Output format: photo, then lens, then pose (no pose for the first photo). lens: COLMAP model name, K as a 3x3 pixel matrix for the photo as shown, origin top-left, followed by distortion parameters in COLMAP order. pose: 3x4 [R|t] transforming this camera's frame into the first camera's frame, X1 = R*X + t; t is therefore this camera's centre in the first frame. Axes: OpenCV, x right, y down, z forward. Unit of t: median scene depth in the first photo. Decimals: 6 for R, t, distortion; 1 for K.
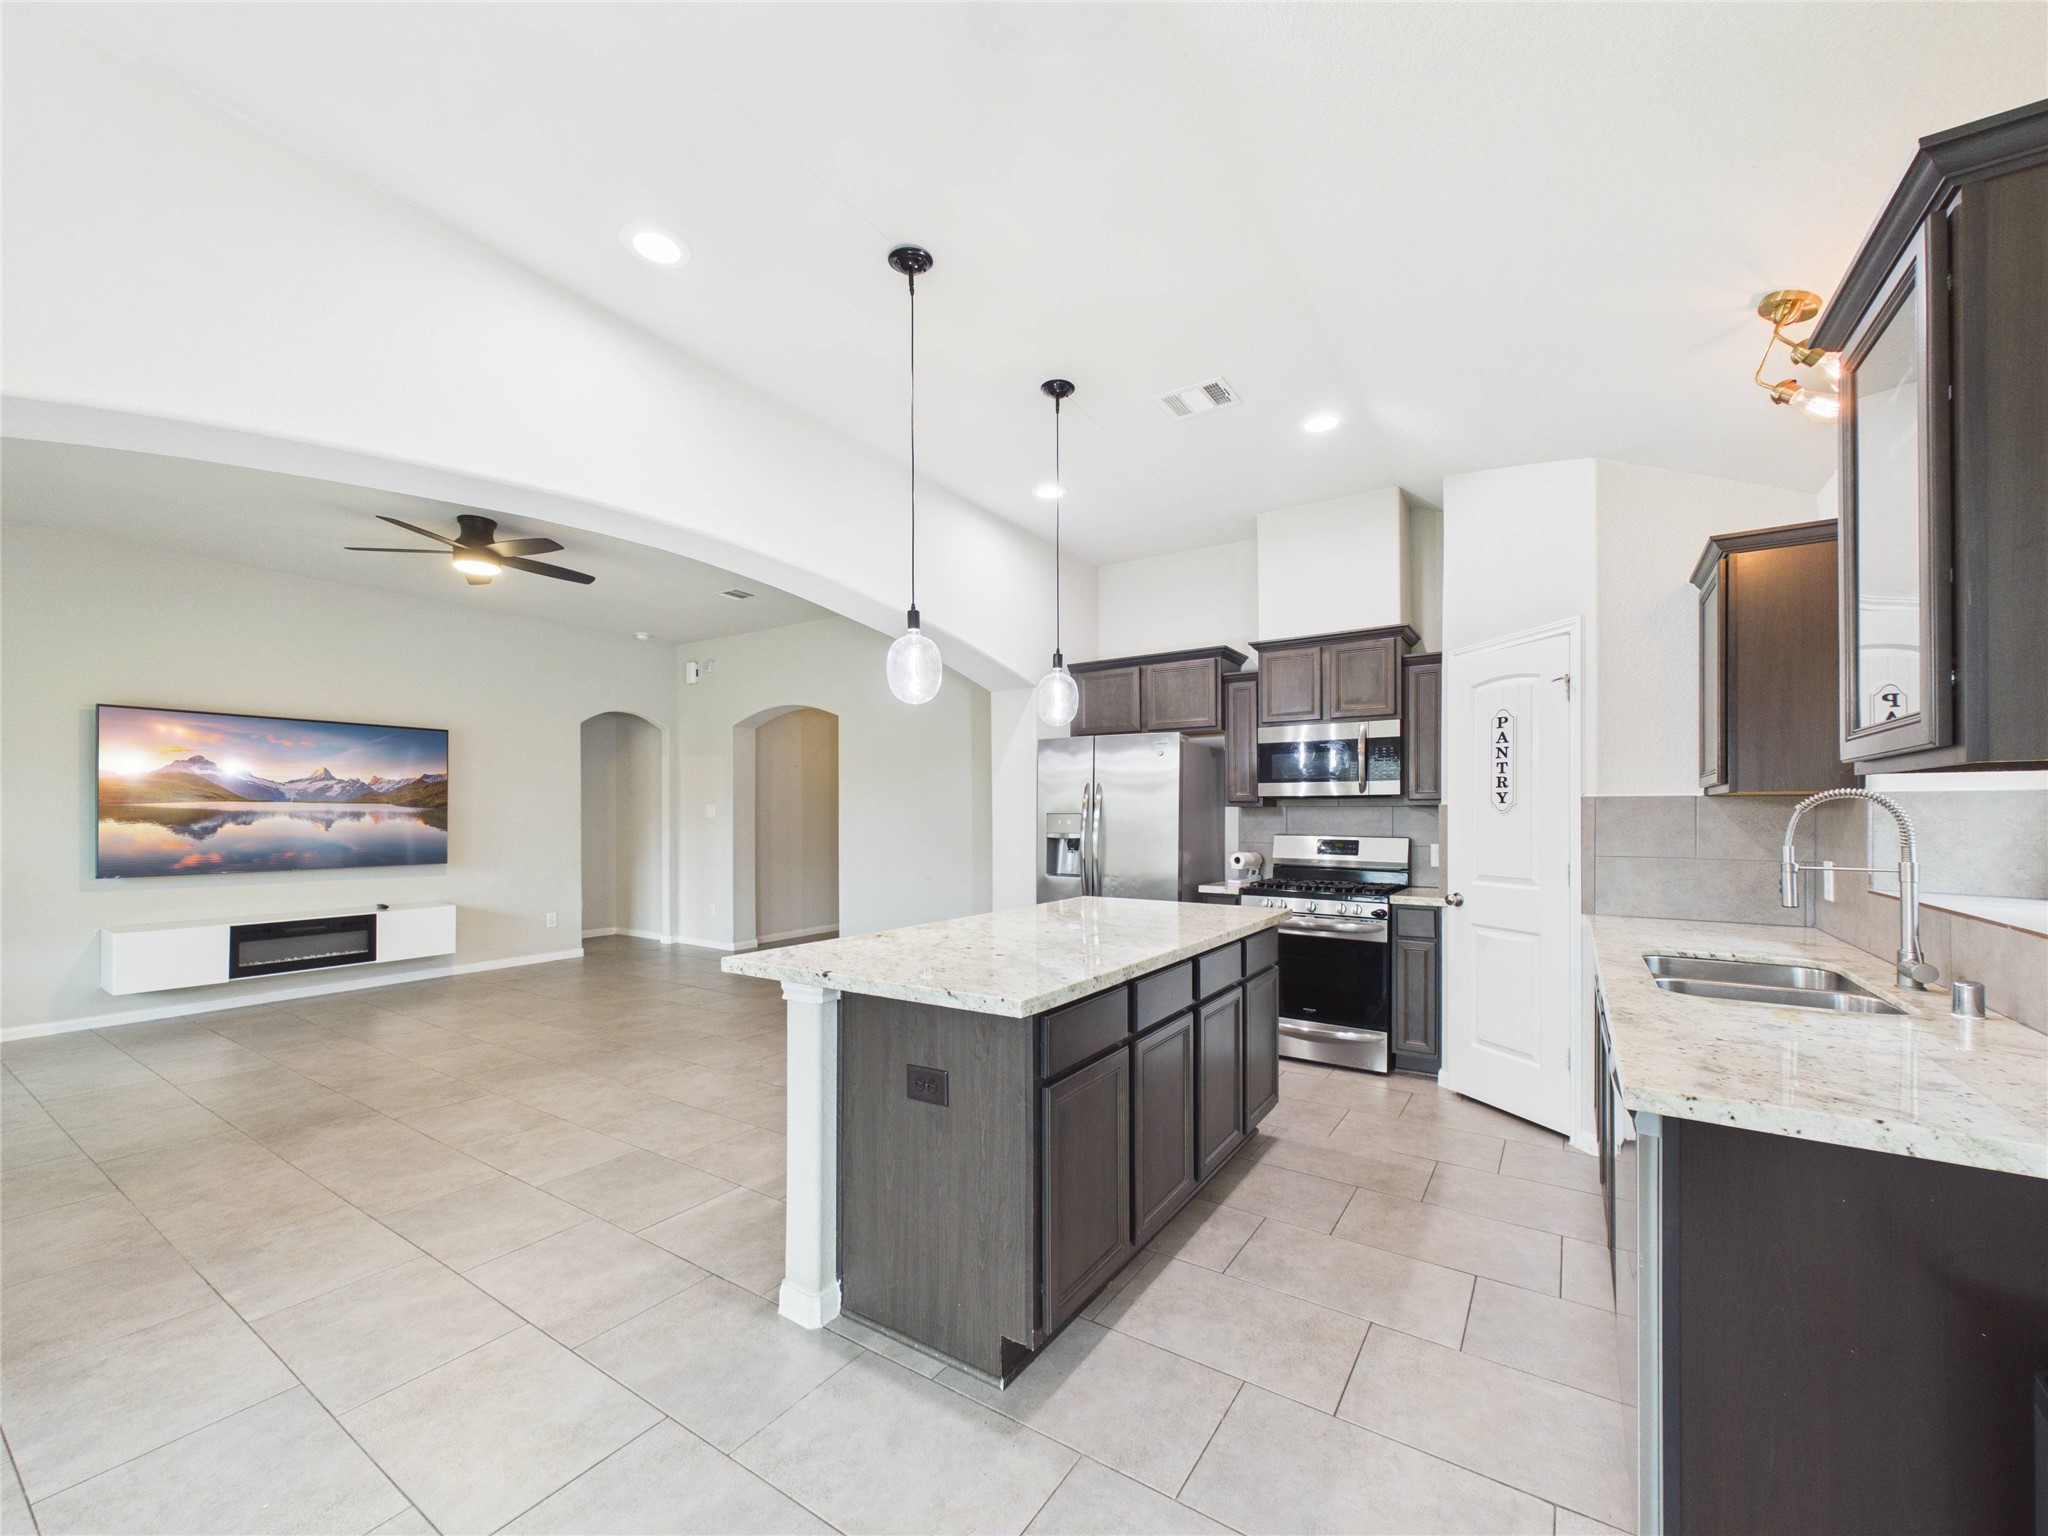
lens RADIAL K [[824.6, 0, 1024.4], [0, 824.6, 814.9], [0, 0, 1]] dist [0.001241, 0.000115]
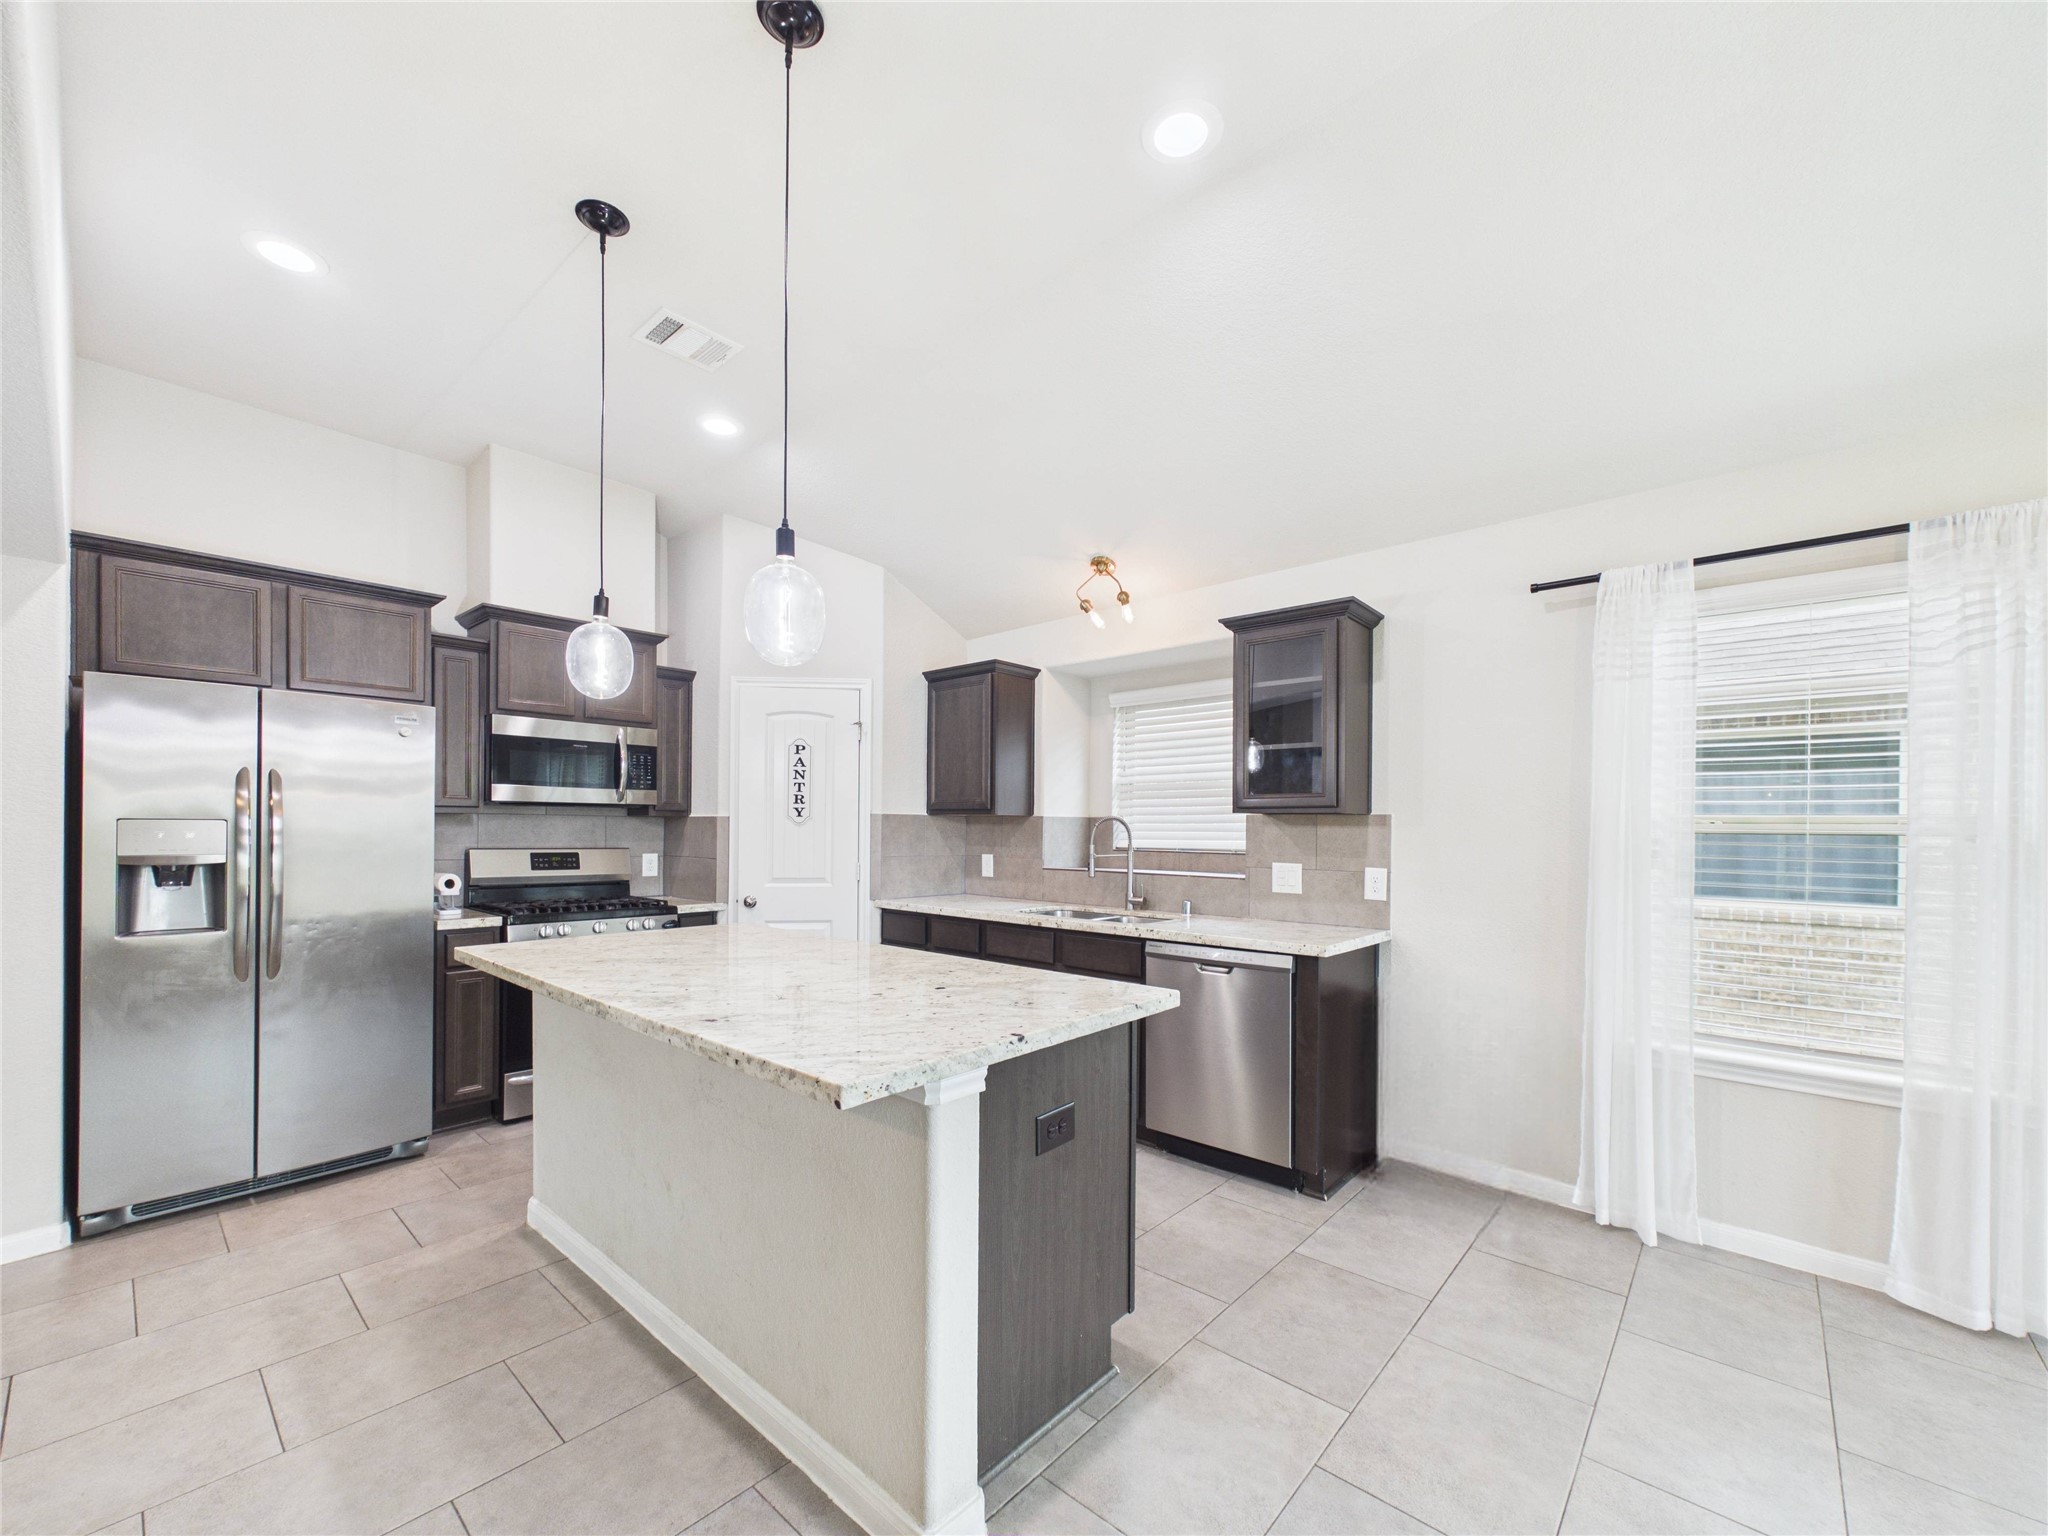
lens RADIAL K [[824.2, 0, 1025.1], [0, 824.2, 829.3], [0, 0, 1]] dist [0.001652, -0.000039]
pose [[0.141850, -0.000554, 0.989888, -0.456930], [-0.008029, 0.999966, 0.001711, -0.000431], [-0.989856, -0.008191, 0.141841, 0.408087]]
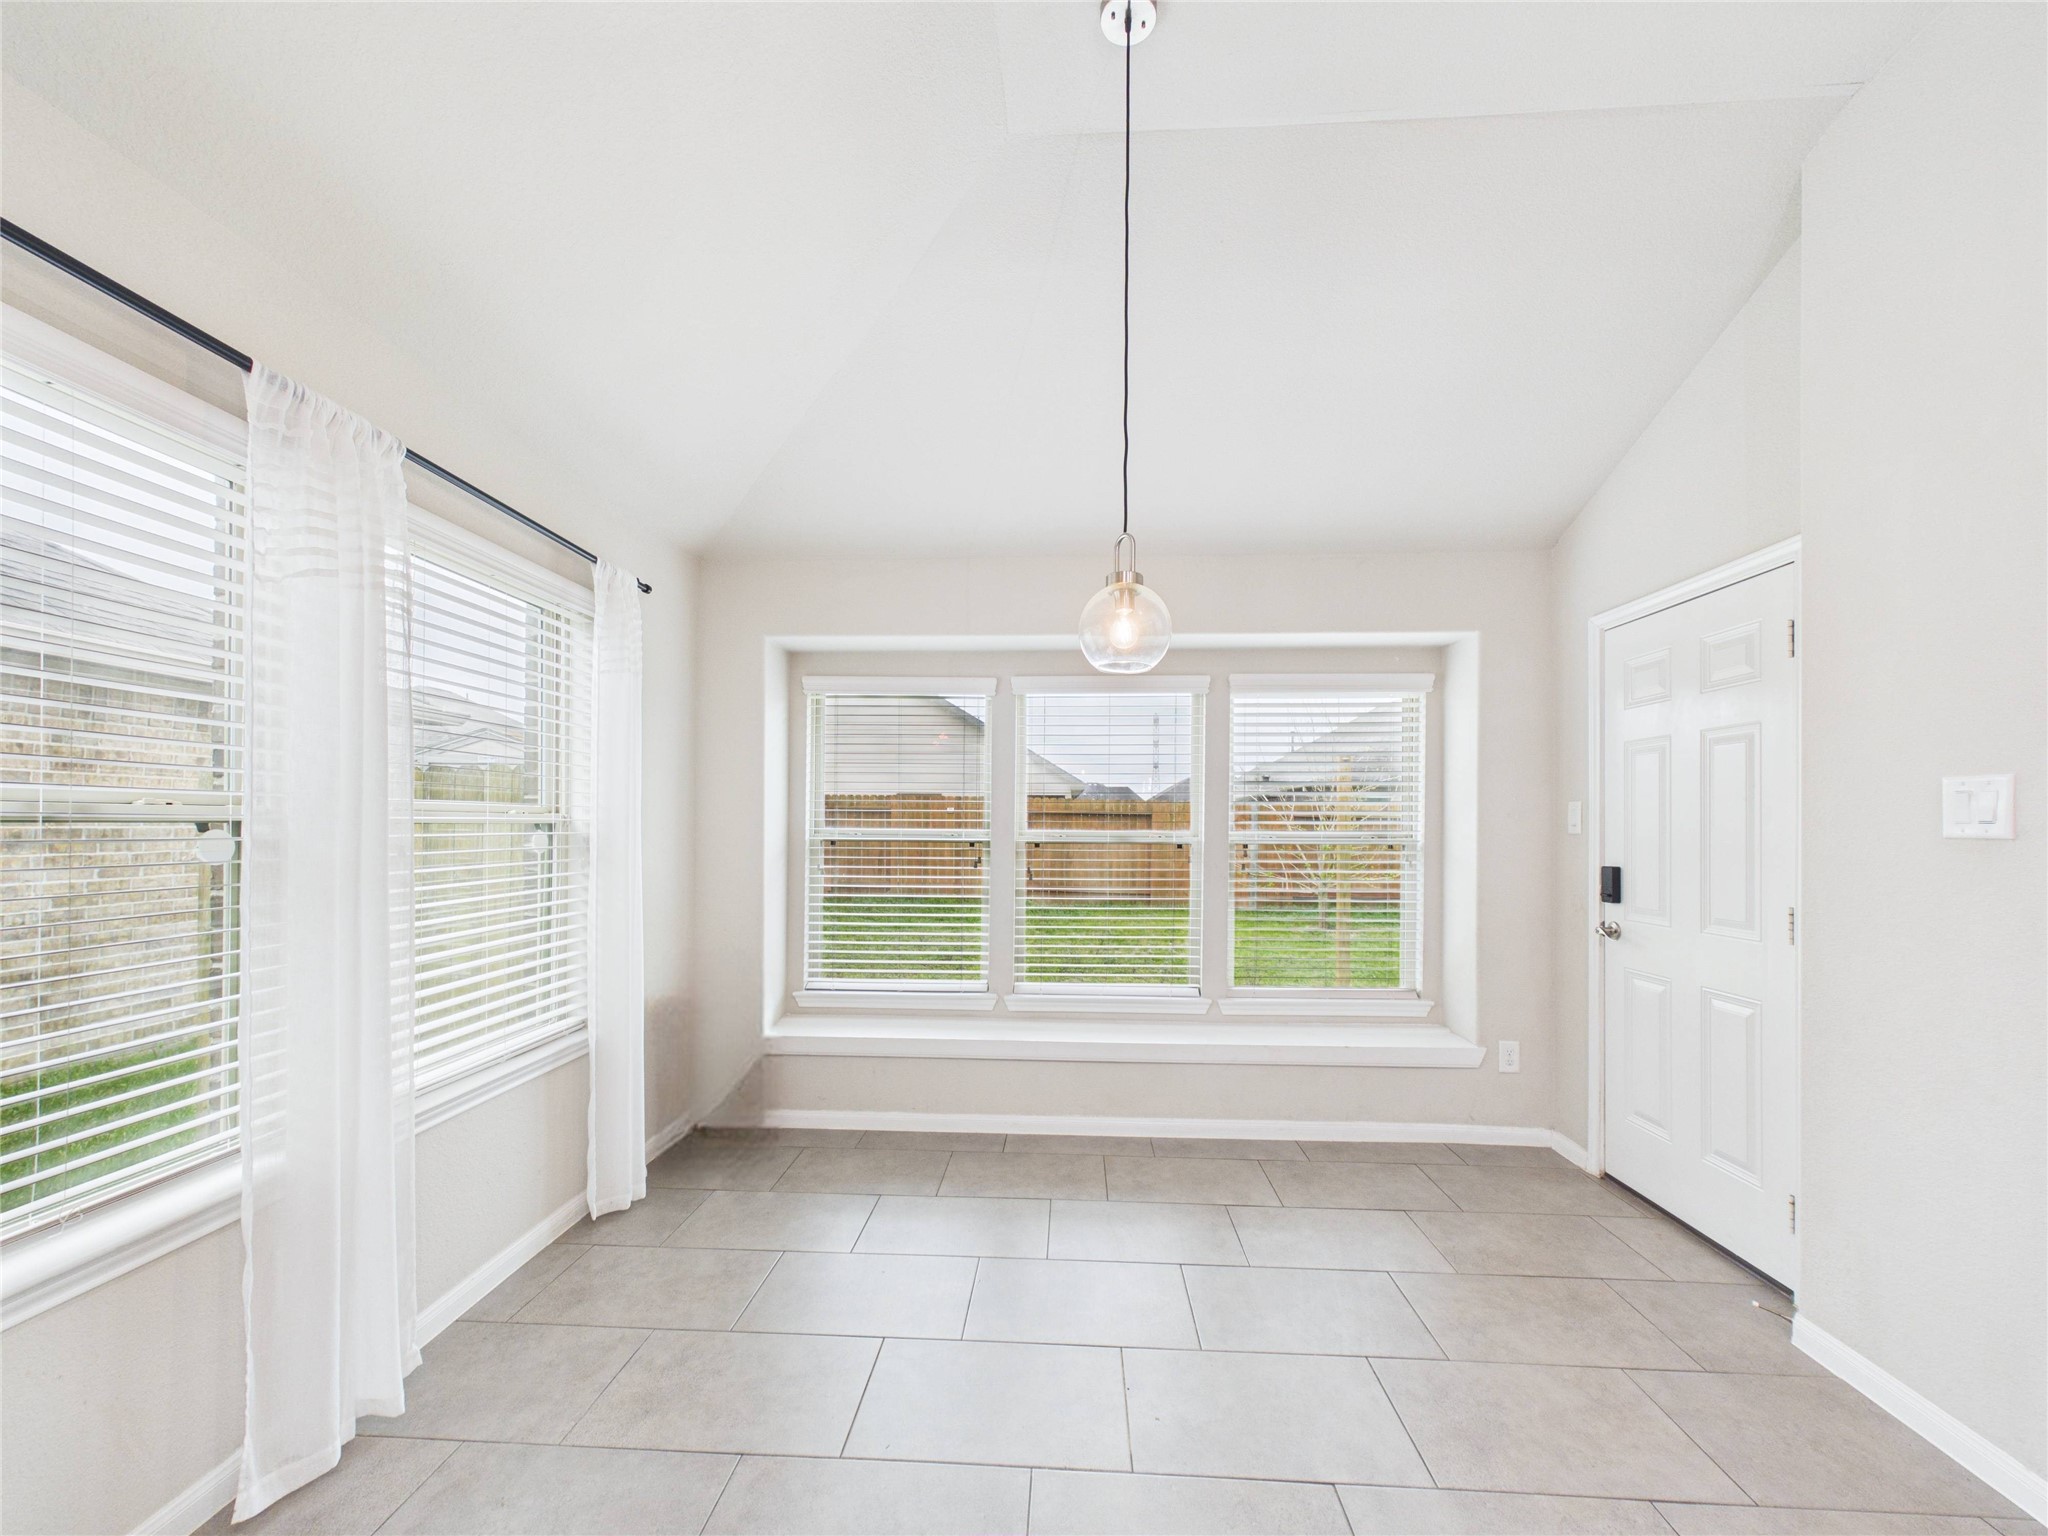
lens RADIAL K [[828.0, 0, 1023.2], [0, 828.0, 825.1], [0, 0, 1]] dist [0.000103, -0.000002]
pose [[-0.865979, -0.003273, -0.500069, 0.021101], [-0.004388, 0.999990, 0.001053, -0.000445], [0.500060, 0.003106, -0.865985, 0.401585]]
